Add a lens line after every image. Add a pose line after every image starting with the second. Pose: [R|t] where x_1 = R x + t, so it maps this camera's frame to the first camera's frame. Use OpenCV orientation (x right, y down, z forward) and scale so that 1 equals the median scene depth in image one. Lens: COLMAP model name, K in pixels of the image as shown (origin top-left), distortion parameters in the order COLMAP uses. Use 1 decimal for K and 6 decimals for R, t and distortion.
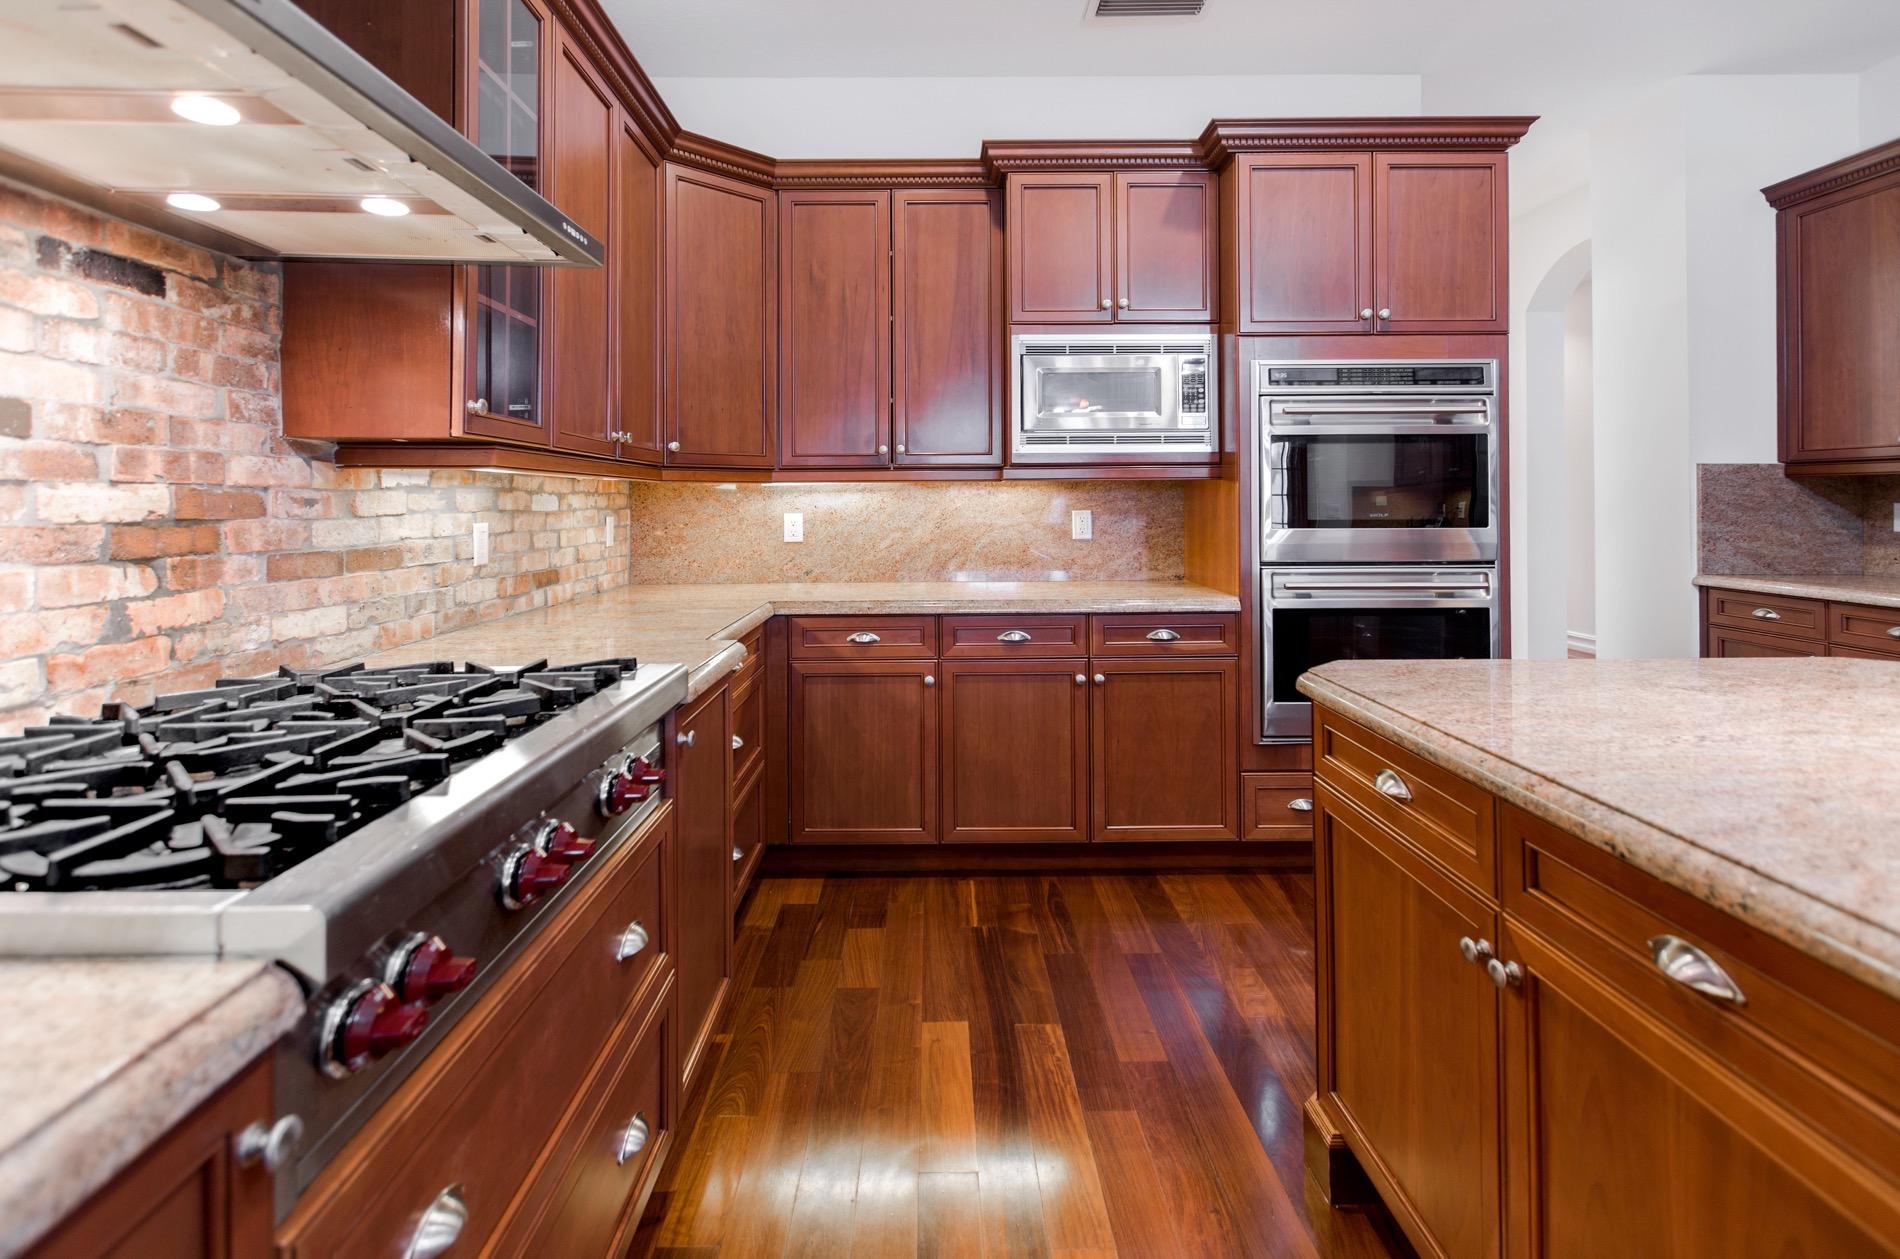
lens RADIAL K [[905.0, 0, 943.9], [0, 905.0, 495.5], [0, 0, 1]] dist [0.000470, 0.000149]
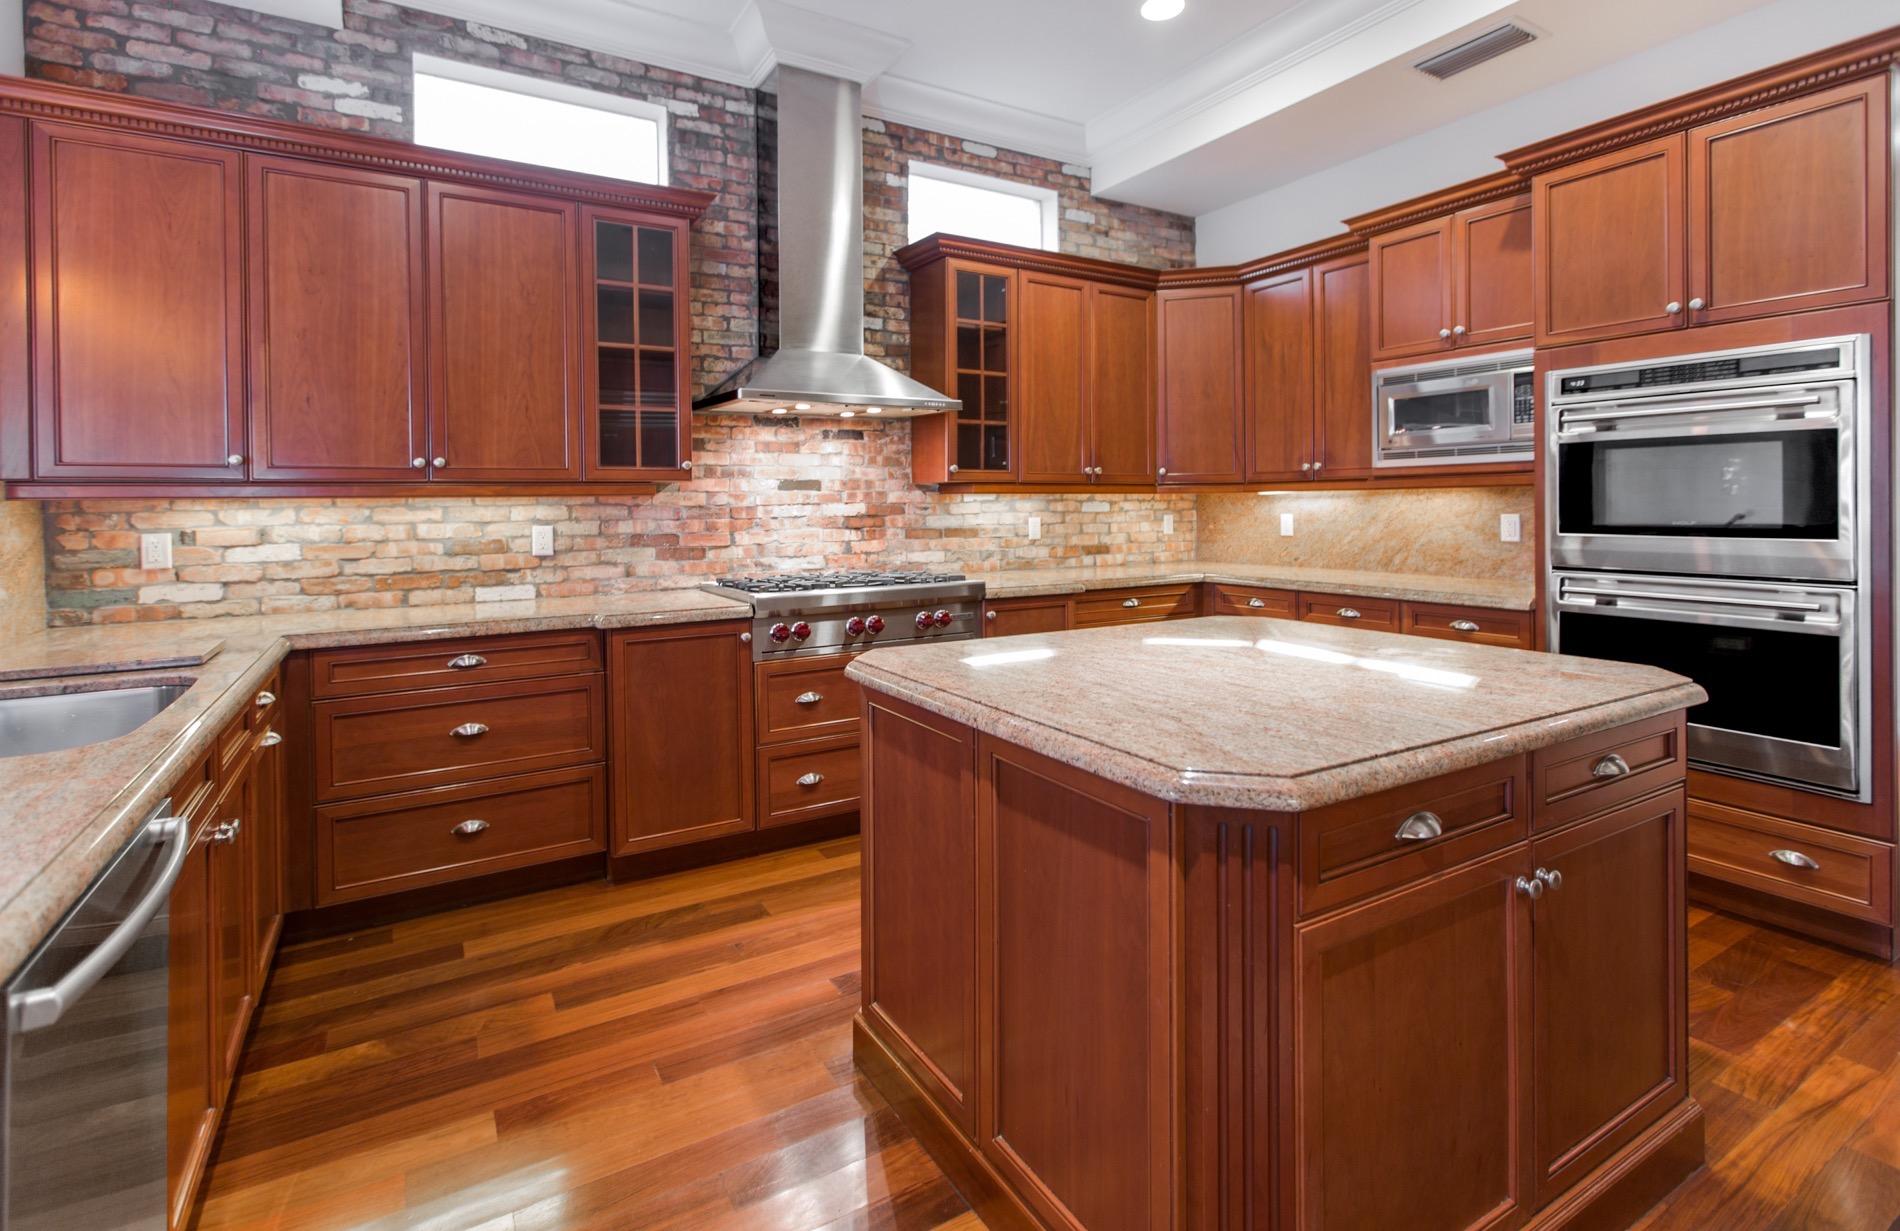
lens RADIAL K [[903.3, 0, 948.2], [0, 903.3, 507.5], [0, 0, 1]] dist [-0.000085, 0.000064]
pose [[0.501979, 0.004217, -0.864870, 1.140827], [0.012233, 0.999853, 0.011975, -0.018645], [0.864793, -0.016591, 0.501854, -0.152500]]
